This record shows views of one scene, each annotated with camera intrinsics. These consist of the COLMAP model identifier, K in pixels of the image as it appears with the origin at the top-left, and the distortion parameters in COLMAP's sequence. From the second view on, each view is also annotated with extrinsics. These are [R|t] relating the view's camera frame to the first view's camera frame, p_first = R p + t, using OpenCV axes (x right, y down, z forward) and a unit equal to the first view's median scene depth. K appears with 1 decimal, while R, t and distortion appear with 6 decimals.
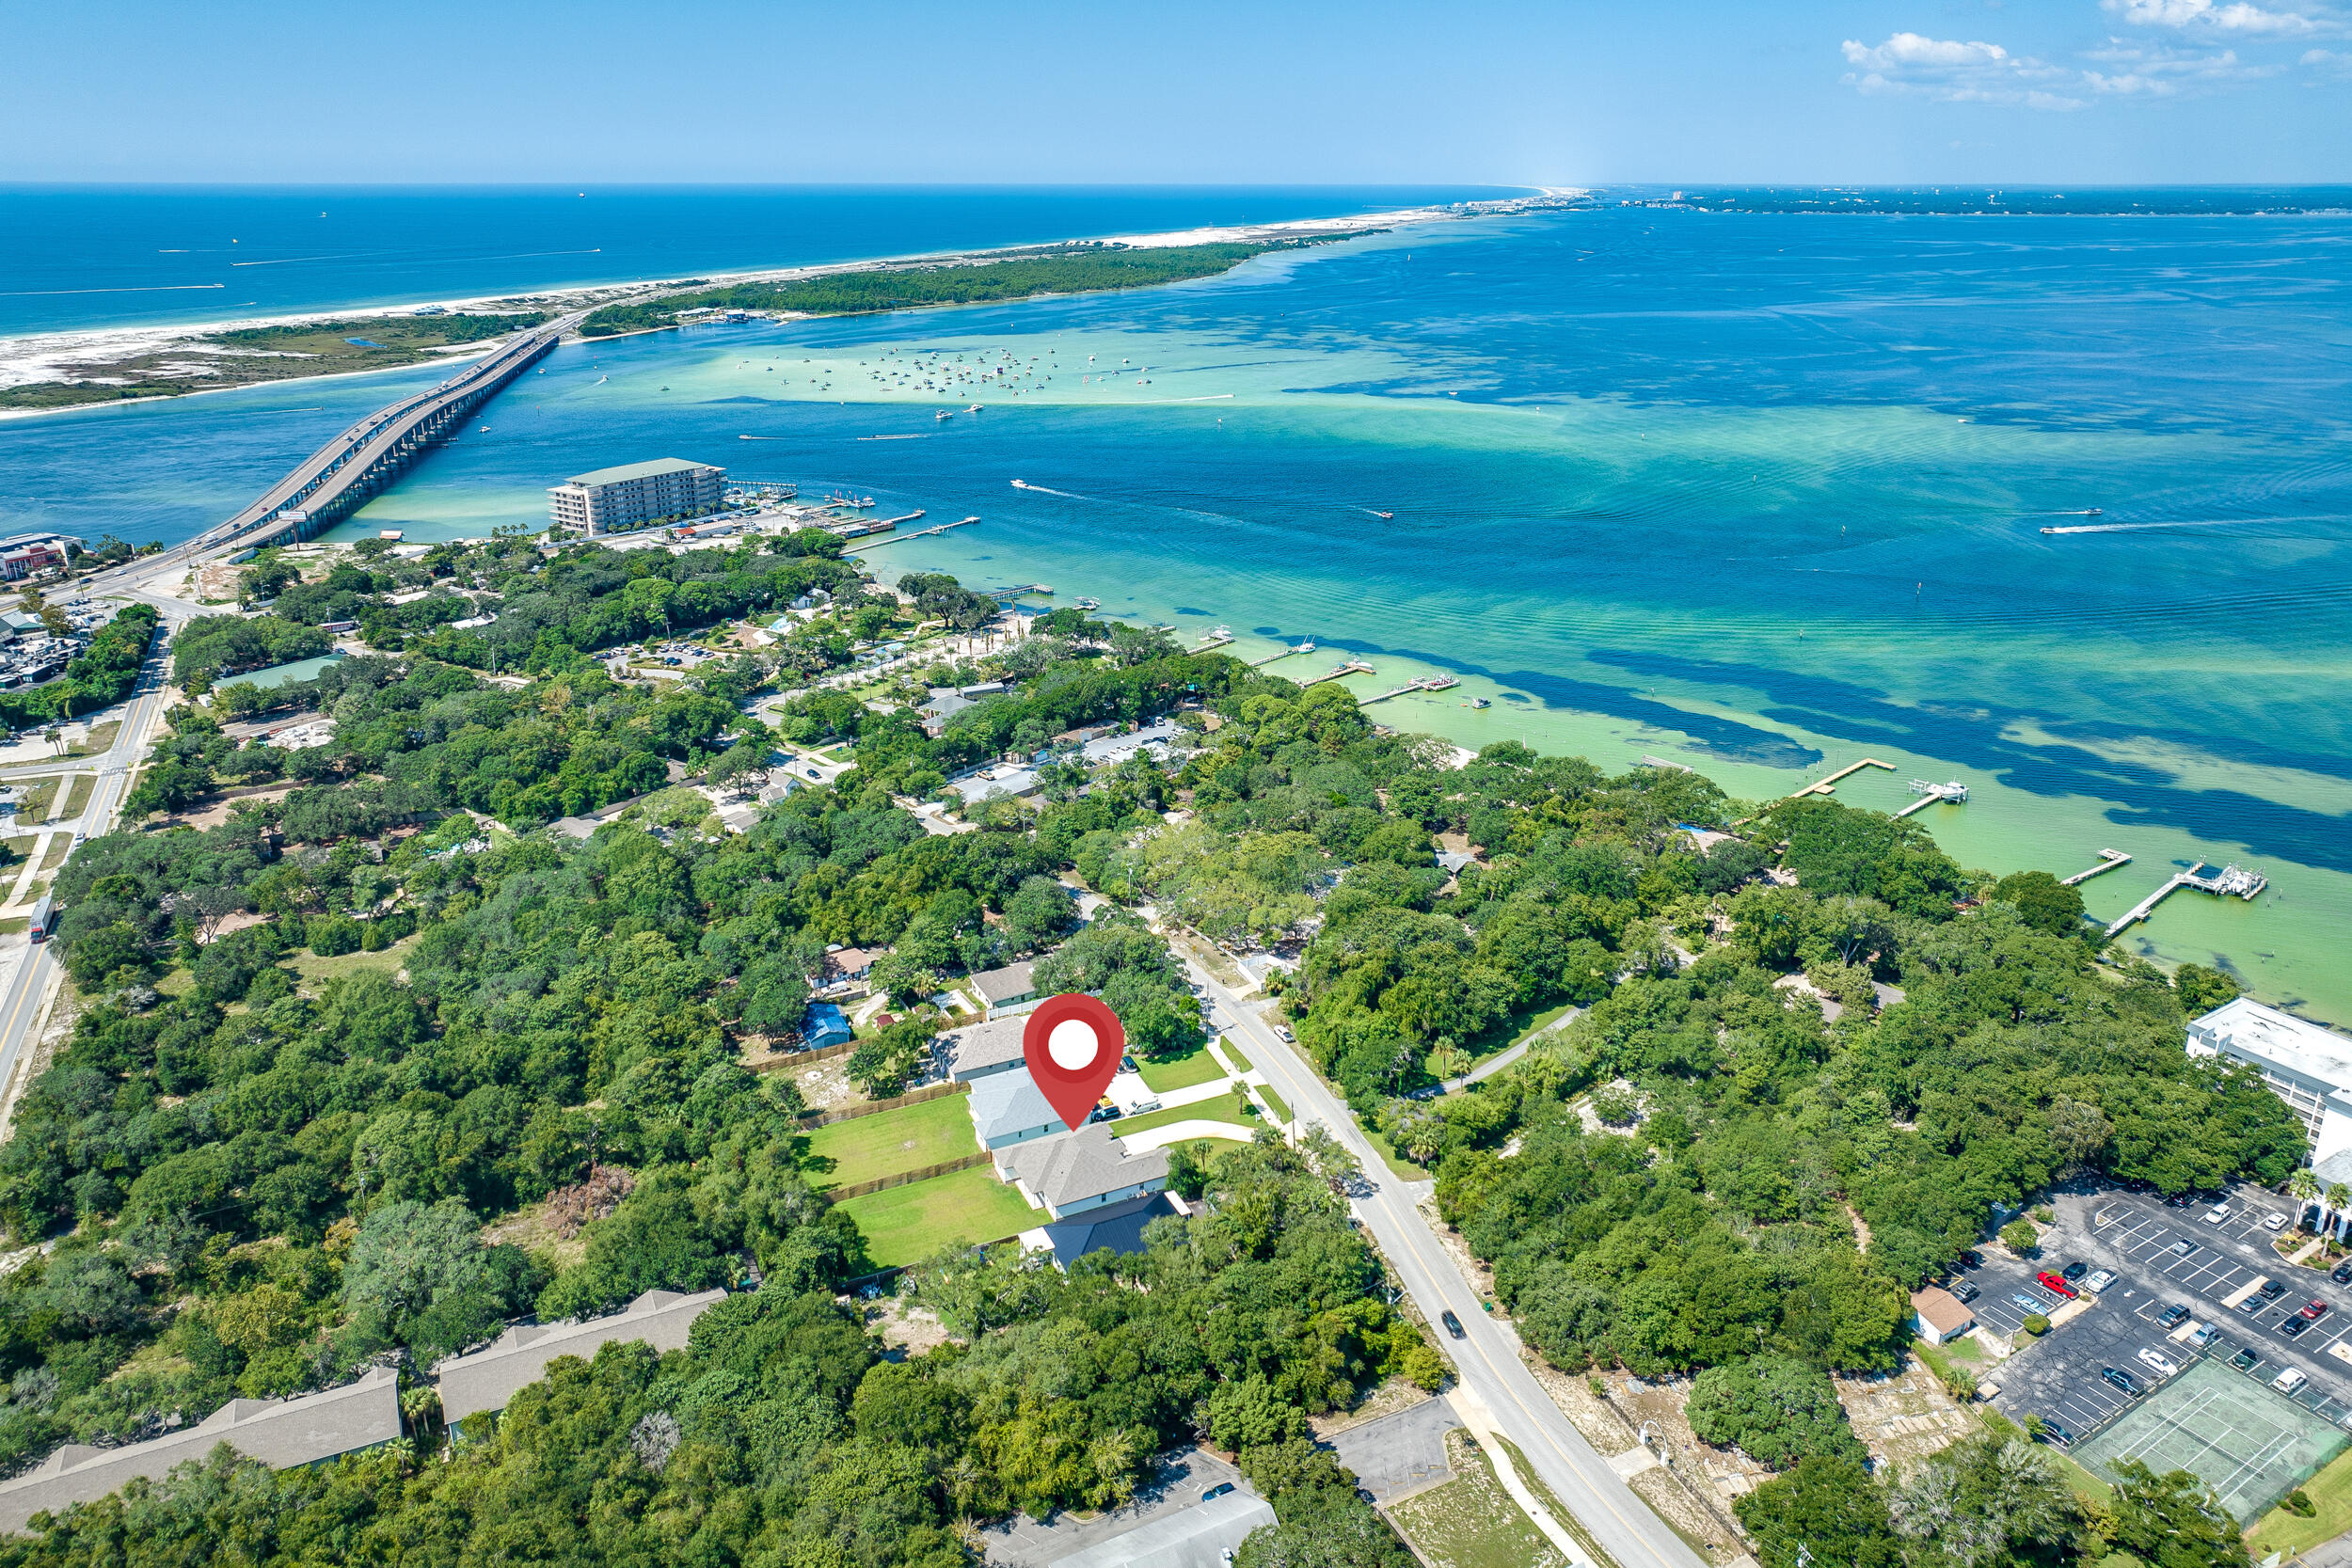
lens RADIAL K [[1630.9, 0, 1178.0], [0, 1630.9, 682.8], [0, 0, 1]] dist [0.008010, -0.024788]
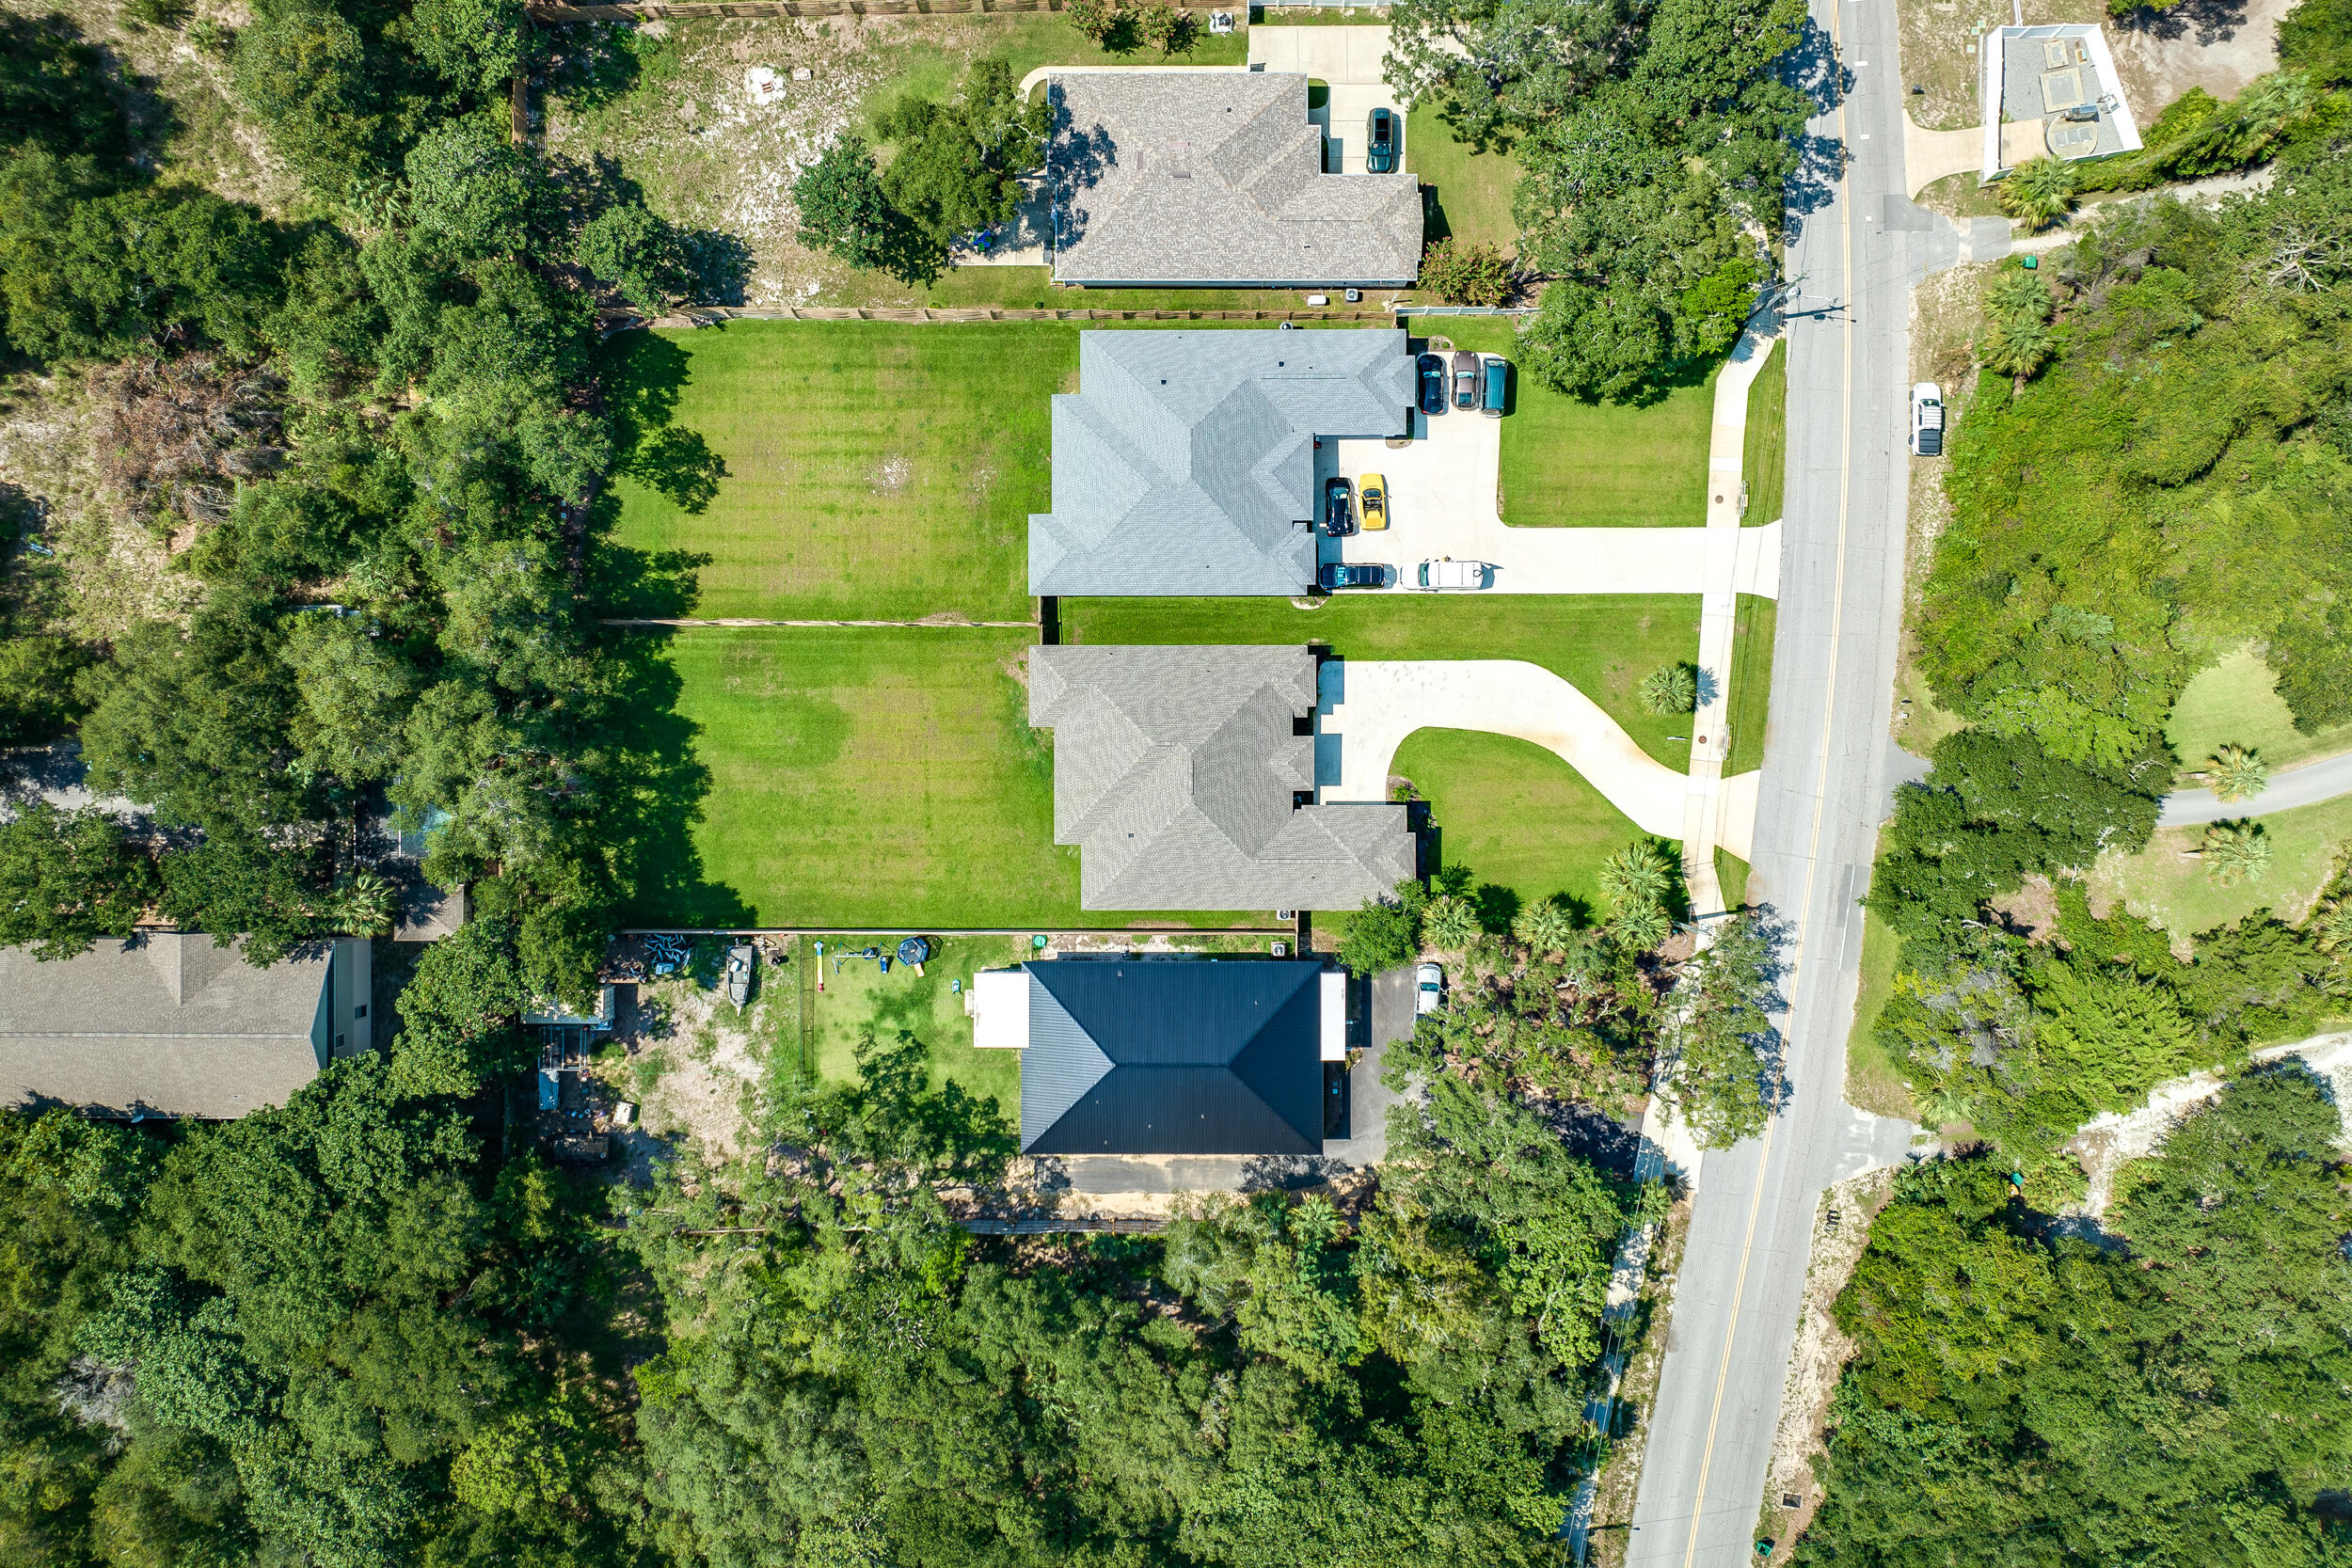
lens RADIAL K [[1616.5, 0, 1169.4], [0, 1616.5, 746.8], [0, 0, 1]] dist [0.000074, -0.001001]
pose [[0.900351, 0.435034, -0.010649, -0.059891], [-0.120692, 0.273145, 0.954372, -0.107014], [0.418093, -0.857984, 0.298432, 0.796017]]
